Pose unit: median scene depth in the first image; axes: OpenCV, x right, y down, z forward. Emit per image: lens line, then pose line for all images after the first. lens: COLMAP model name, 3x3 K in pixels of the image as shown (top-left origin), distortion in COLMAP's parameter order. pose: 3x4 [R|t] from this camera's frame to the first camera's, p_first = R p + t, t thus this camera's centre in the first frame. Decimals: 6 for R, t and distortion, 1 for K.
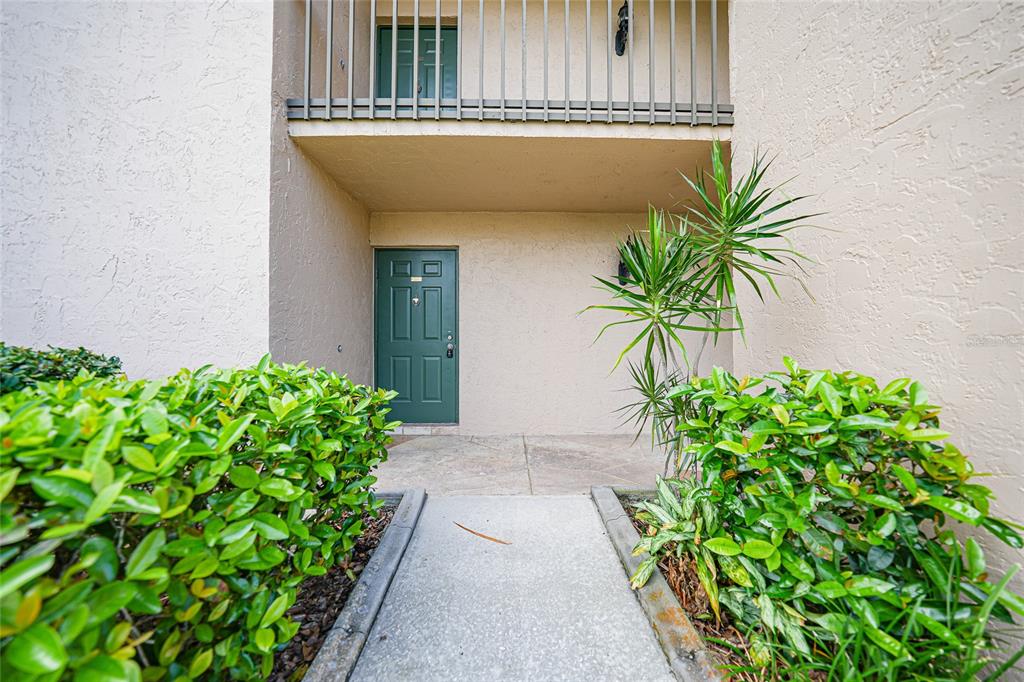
lens RADIAL K [[354.6, 0, 514.8], [0, 354.6, 335.6], [0, 0, 1]] dist [-0.000780, -0.000006]
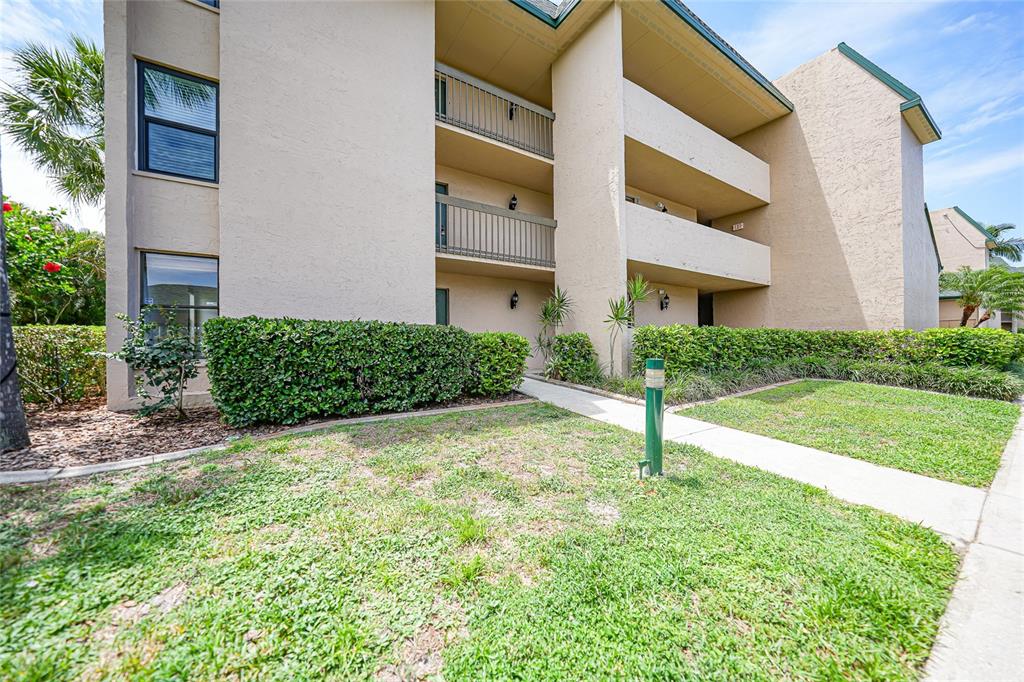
lens RADIAL K [[354.6, 0, 514.8], [0, 354.6, 335.6], [0, 0, 1]] dist [-0.000780, -0.000006]
pose [[0.845793, -0.001514, 0.533509, -1.000831], [0.003161, 0.999993, -0.002174, 0.046585], [-0.533502, 0.003525, 0.845792, -1.098004]]
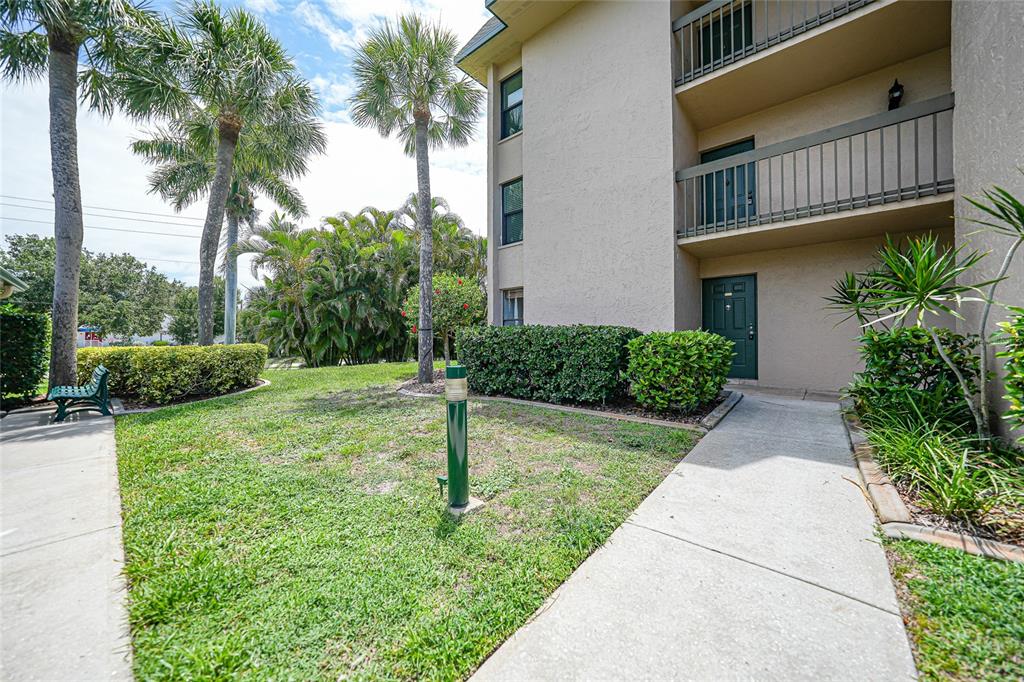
lens RADIAL K [[368.1, 0, 524.0], [0, 368.1, 338.1], [0, 0, 1]] dist [0.000073, 0.000011]
pose [[0.760888, -0.008662, -0.648825, 0.129317], [0.008448, 0.999958, -0.003444, 0.051841], [0.648828, -0.002861, 0.760930, -1.035965]]
